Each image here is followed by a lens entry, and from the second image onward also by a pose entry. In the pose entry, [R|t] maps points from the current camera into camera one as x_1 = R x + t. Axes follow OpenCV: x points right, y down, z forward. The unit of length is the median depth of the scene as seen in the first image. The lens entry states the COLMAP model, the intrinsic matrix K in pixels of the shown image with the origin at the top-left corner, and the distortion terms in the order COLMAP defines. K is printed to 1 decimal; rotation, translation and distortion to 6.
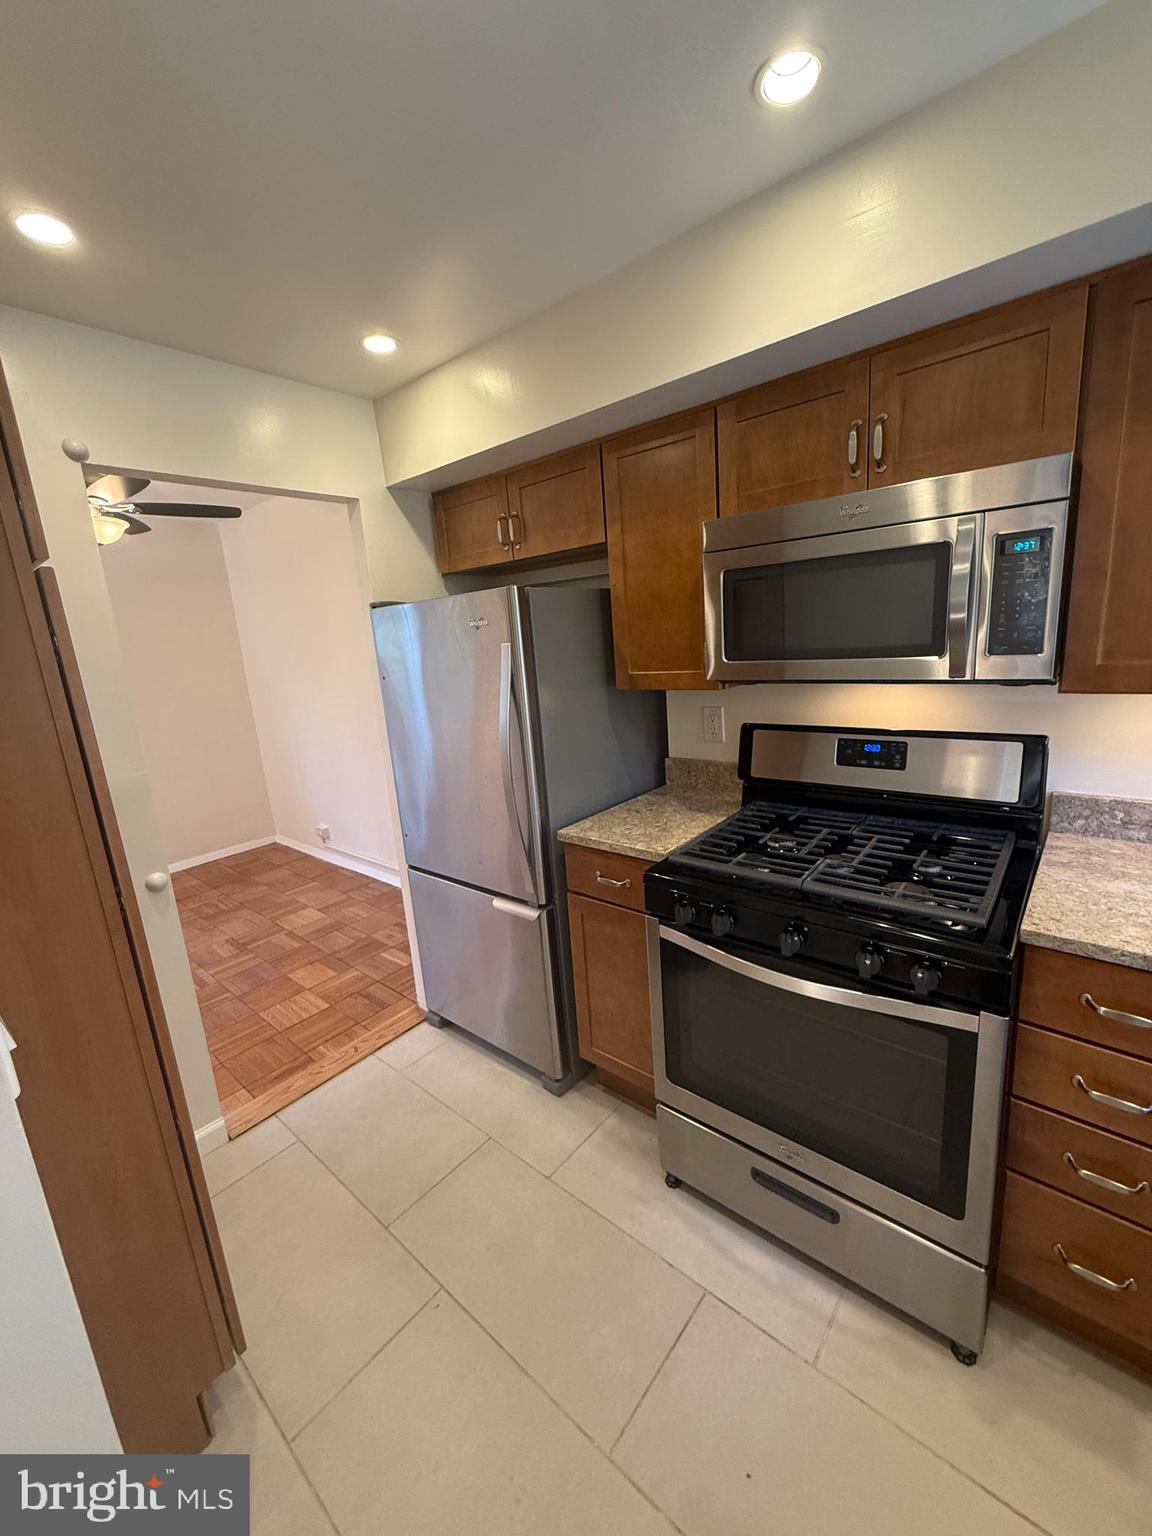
lens RADIAL K [[613.8, 0, 578.5], [0, 613.8, 761.9], [0, 0, 1]] dist [0.000067, 0.000066]
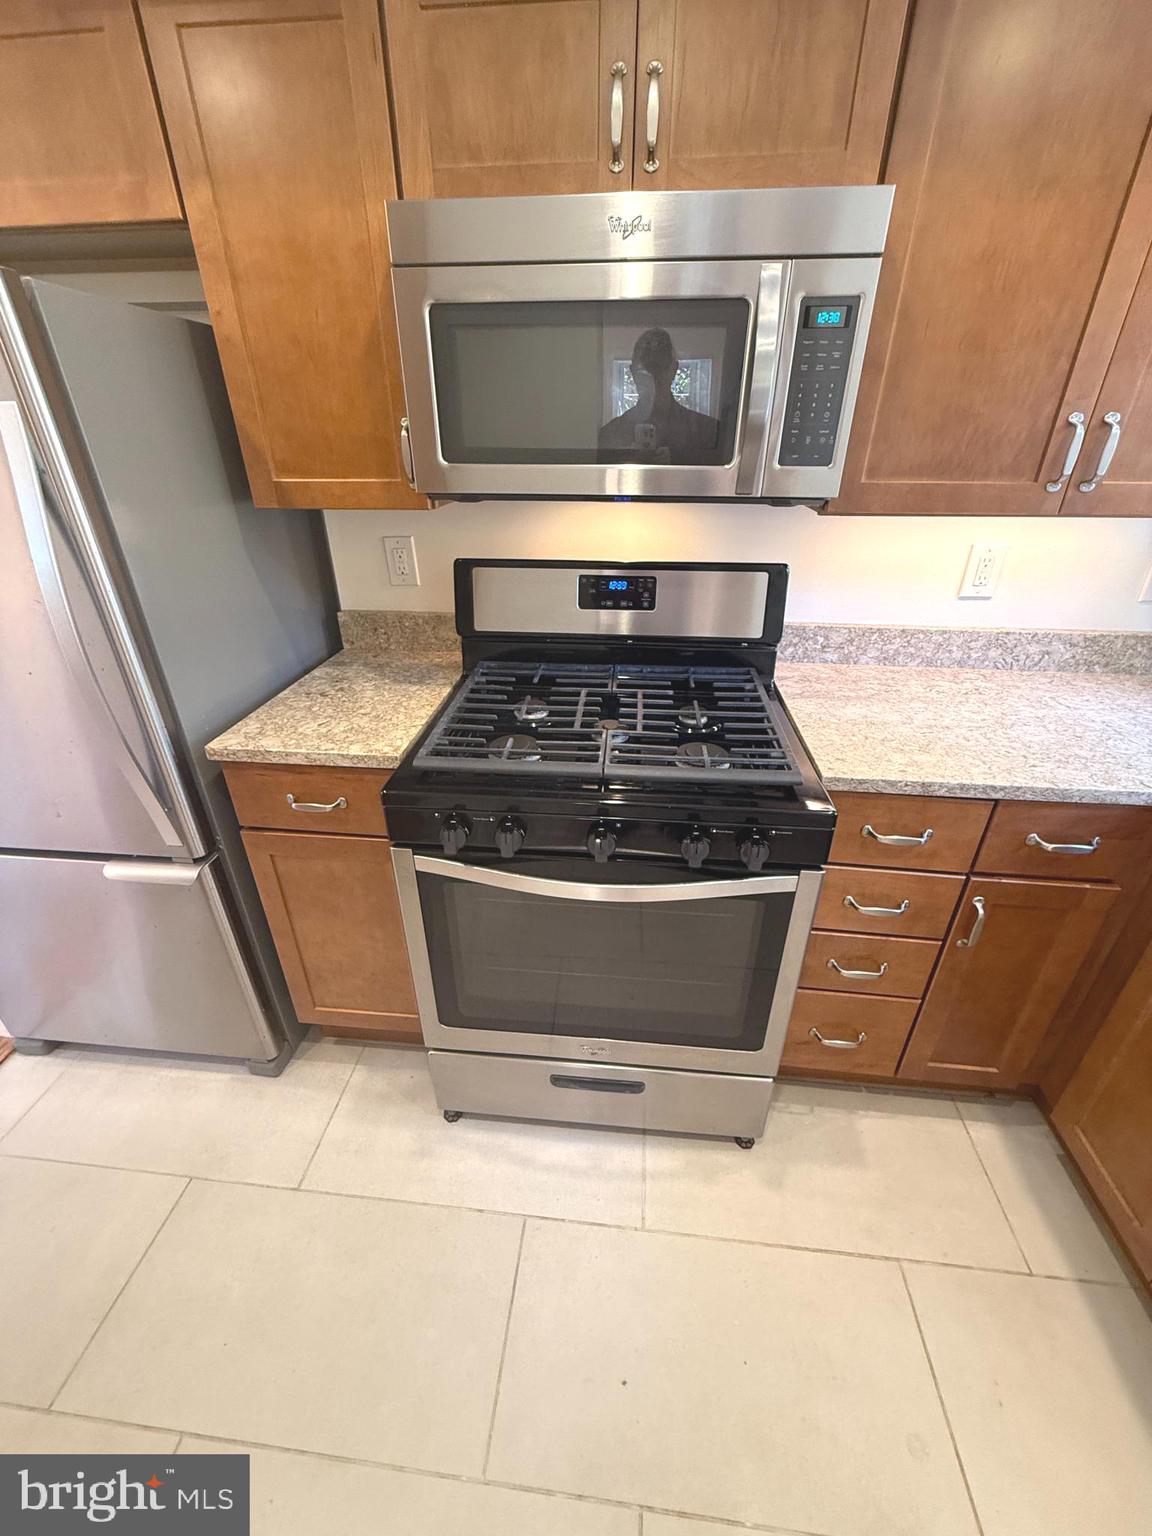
lens RADIAL K [[613.8, 0, 578.5], [0, 613.8, 761.9], [0, 0, 1]] dist [0.000067, 0.000066]
pose [[0.822658, -0.202167, 0.531377, -0.062872], [0.060589, 0.960494, 0.271626, -0.021980], [-0.565298, -0.191260, 0.802407, 0.304350]]
